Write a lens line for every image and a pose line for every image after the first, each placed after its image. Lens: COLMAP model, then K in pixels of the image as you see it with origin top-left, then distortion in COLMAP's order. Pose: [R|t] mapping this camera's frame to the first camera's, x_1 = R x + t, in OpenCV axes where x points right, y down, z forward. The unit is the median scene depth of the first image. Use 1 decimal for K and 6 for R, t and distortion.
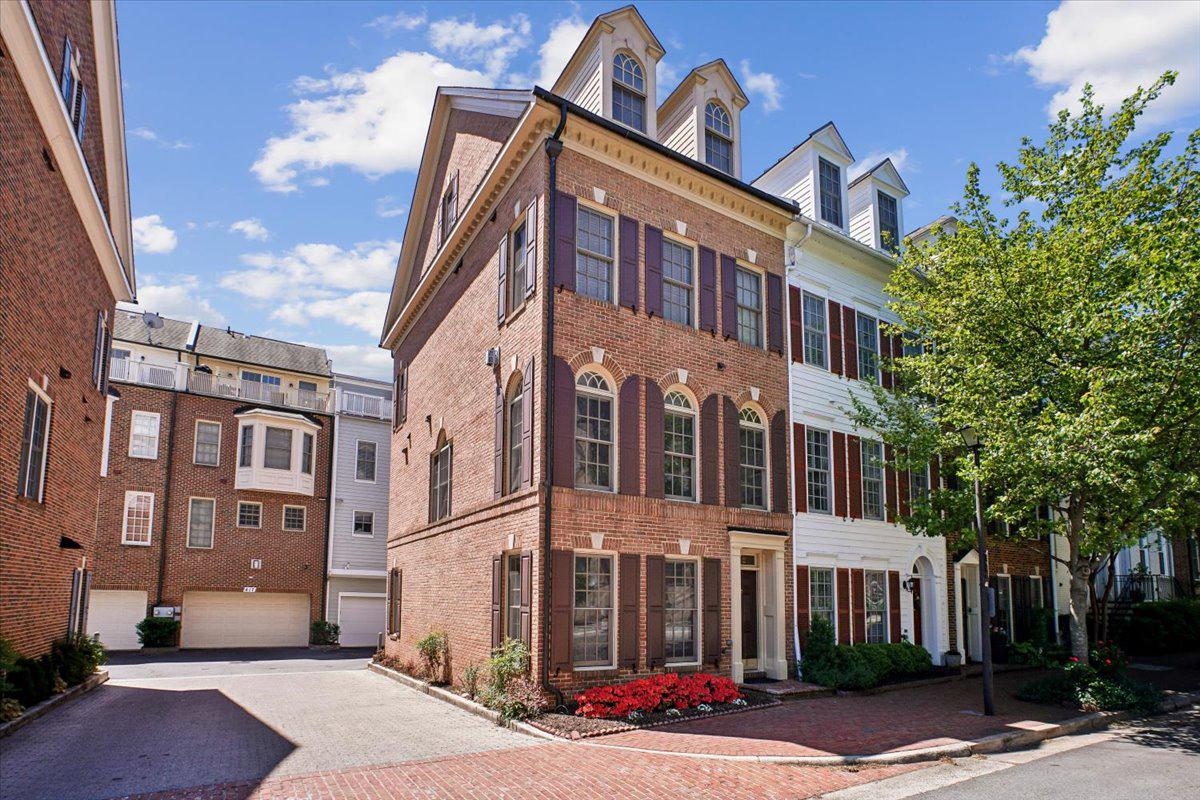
lens RADIAL K [[578.8, 0, 600.9], [0, 578.8, 407.8], [0, 0, 1]] dist [-0.044274, 0.022356]
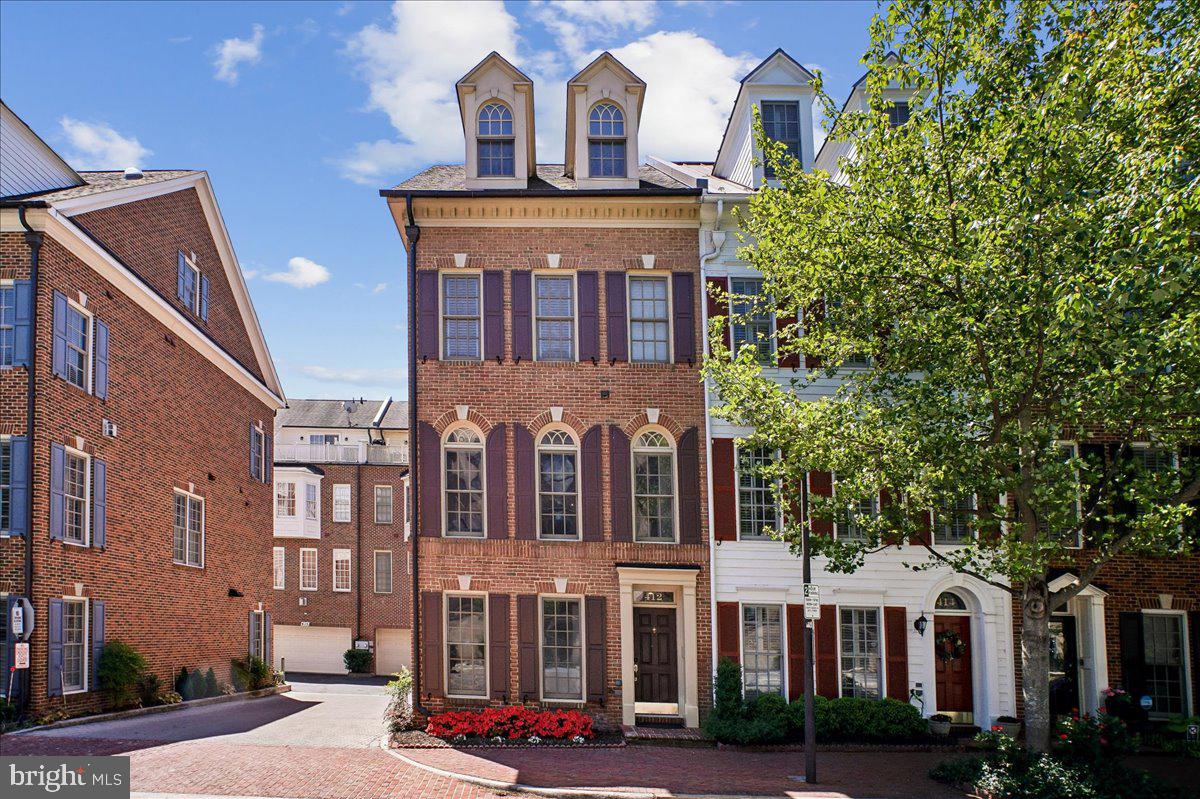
lens RADIAL K [[703.8, 0, 599.9], [0, 703.8, 423.2], [0, 0, 1]] dist [-0.054342, 0.044079]
pose [[0.839826, -0.146003, -0.522853, 0.804753], [0.156285, 0.987403, -0.024695, 0.002024], [0.519872, -0.060975, 0.852065, 0.009078]]
